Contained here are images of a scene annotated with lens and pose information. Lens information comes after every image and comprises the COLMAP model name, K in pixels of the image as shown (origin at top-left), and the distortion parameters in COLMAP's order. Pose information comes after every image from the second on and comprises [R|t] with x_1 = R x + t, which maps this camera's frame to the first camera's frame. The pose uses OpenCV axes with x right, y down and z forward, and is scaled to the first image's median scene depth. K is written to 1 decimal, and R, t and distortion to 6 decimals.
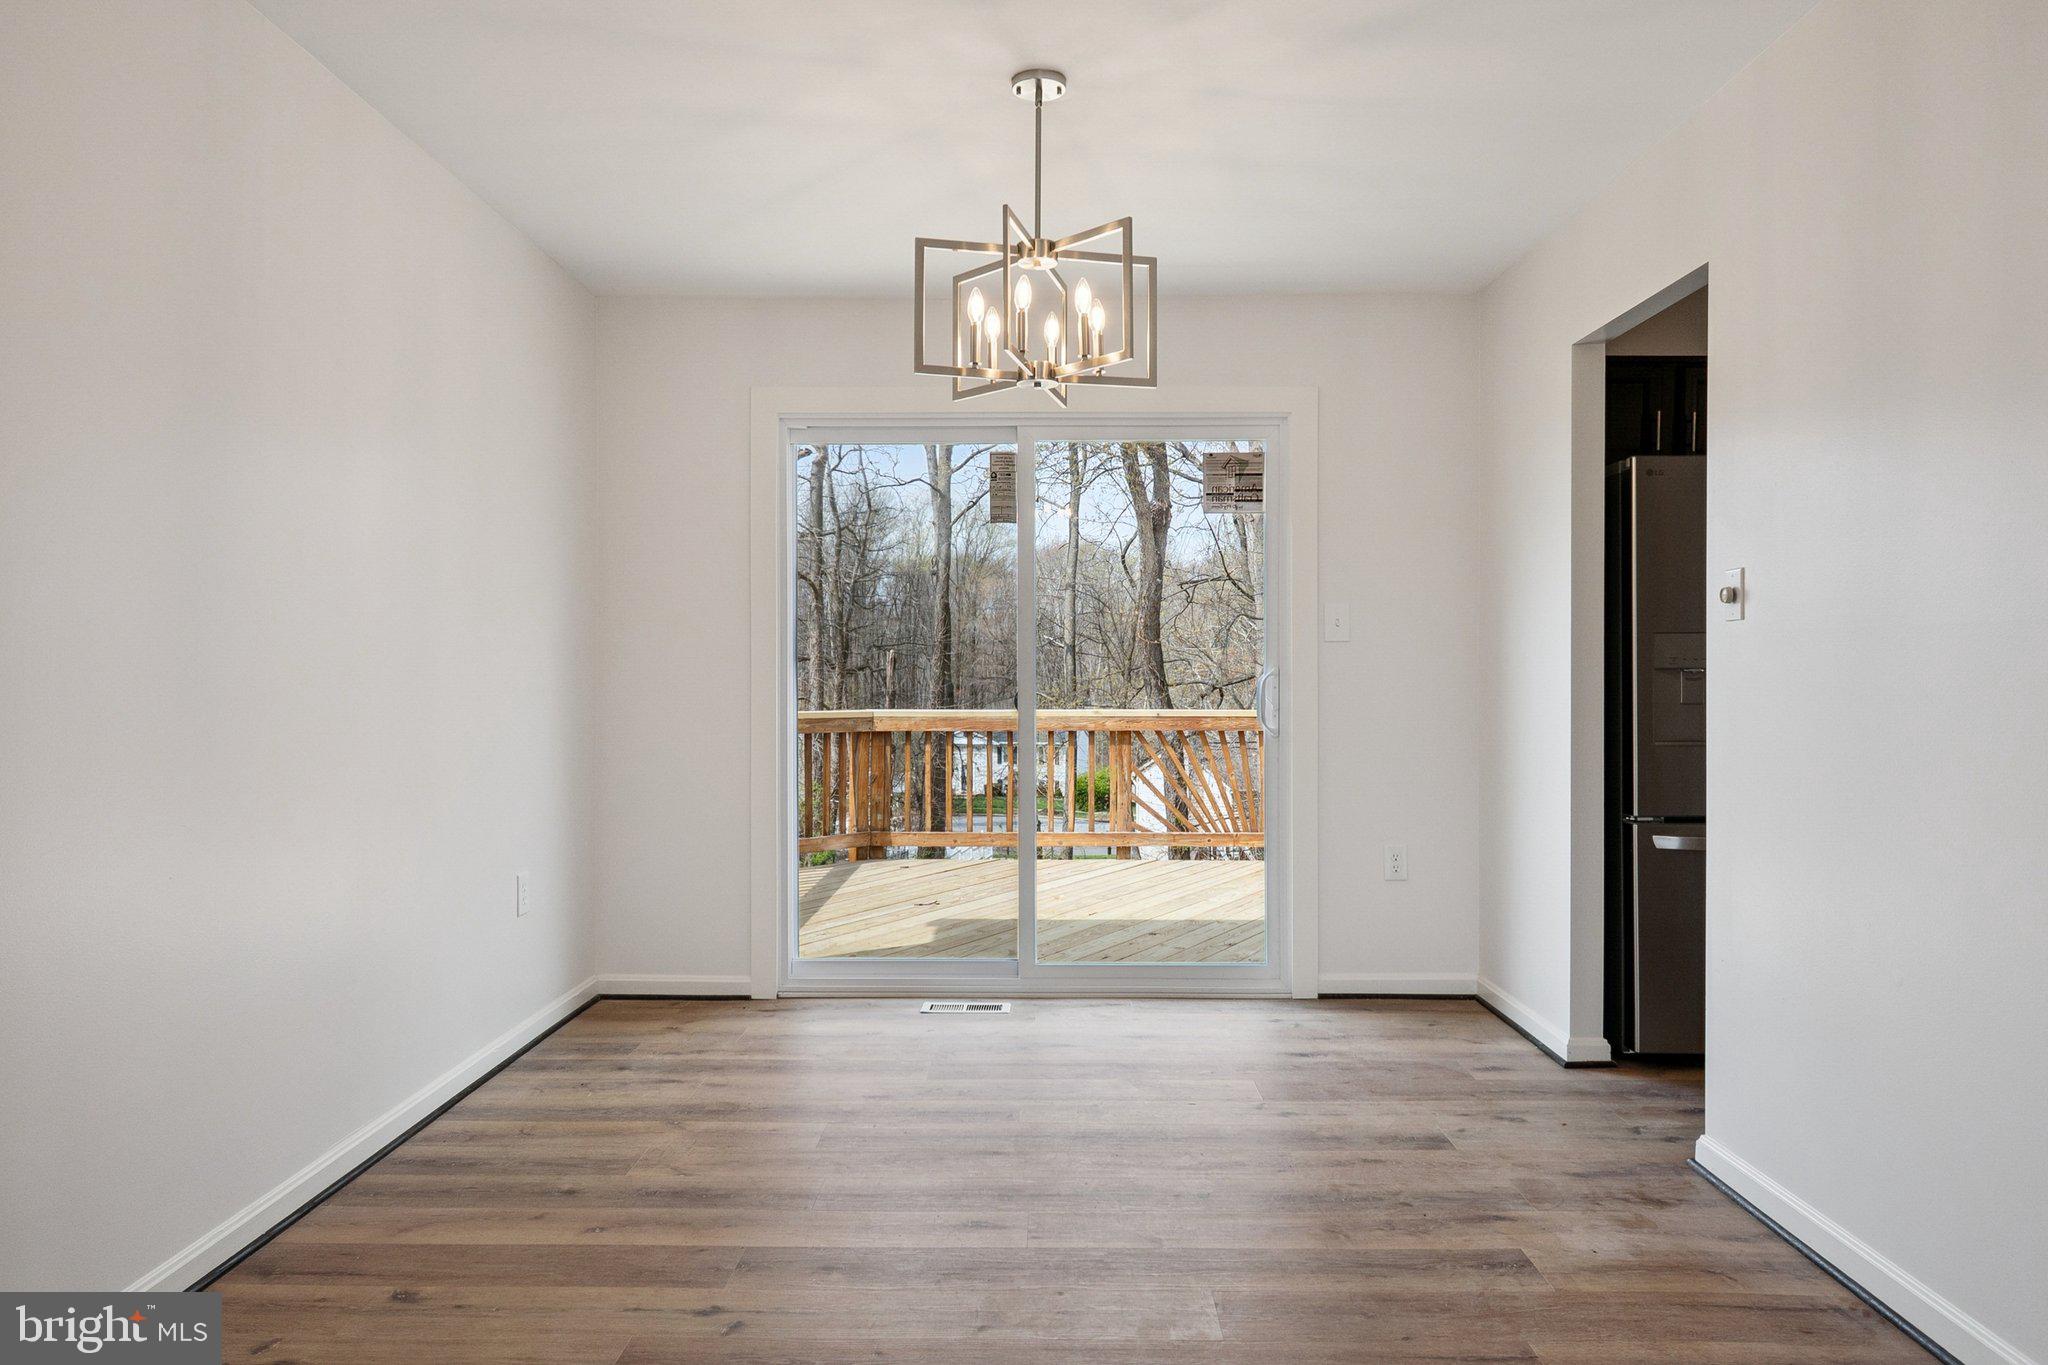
lens RADIAL K [[1332.8, 0, 1034.8], [0, 1332.8, 678.1], [0, 0, 1]] dist [0.002304, 0.000754]
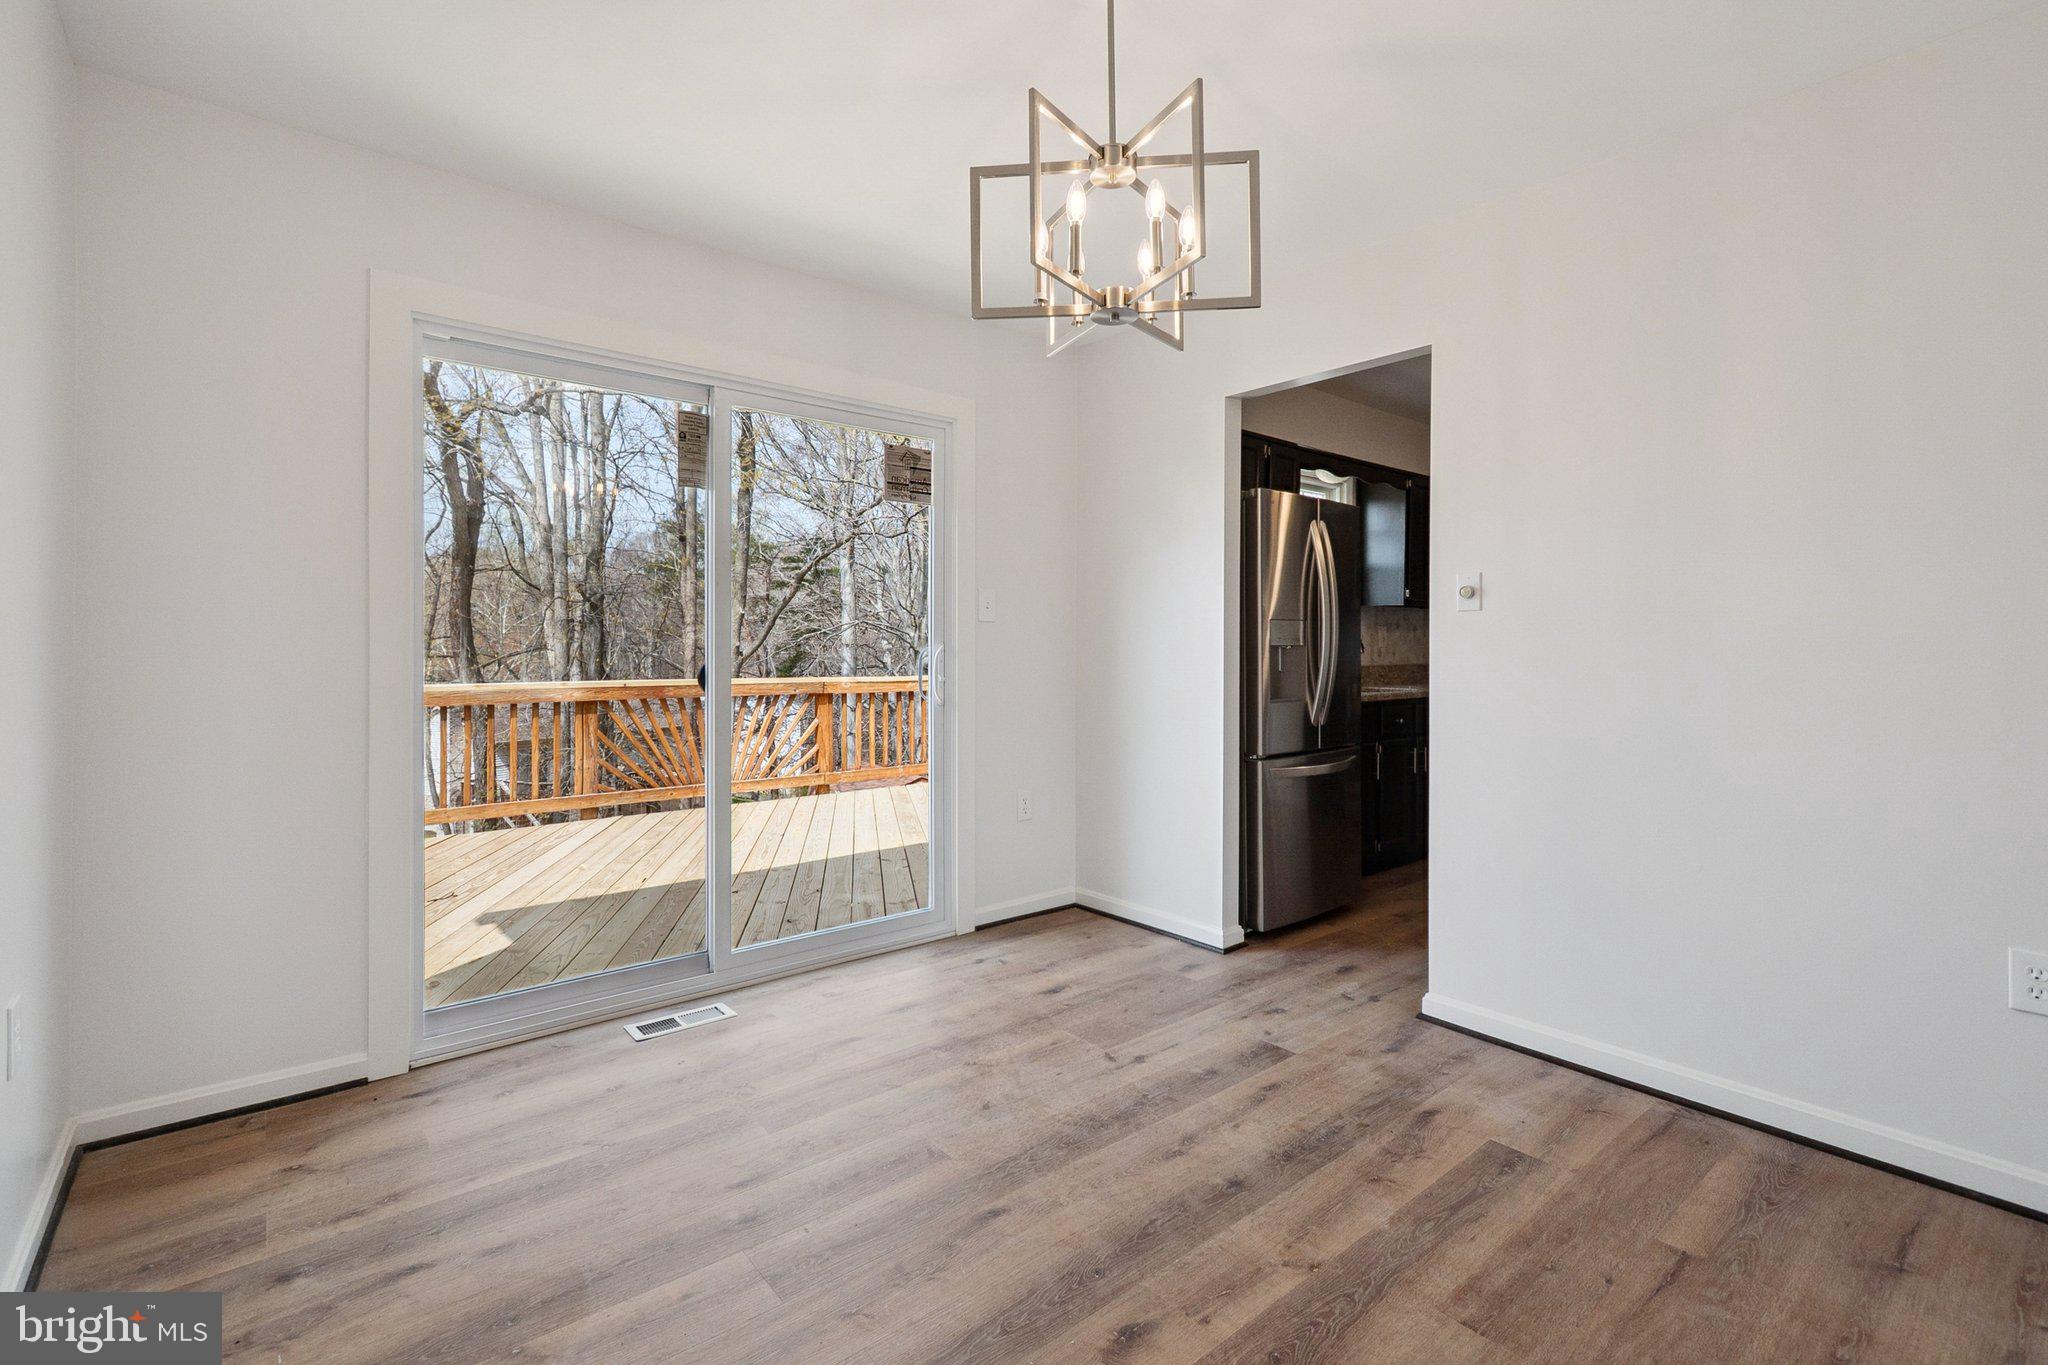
lens RADIAL K [[915.0, 0, 1016.5], [0, 915.0, 647.6], [0, 0, 1]] dist [0.008560, -0.004276]
pose [[0.761799, 0.001618, 0.647811, -0.324531], [0.000745, 0.999994, -0.003373, -0.002263], [-0.647813, 0.003052, 0.761793, 0.442626]]
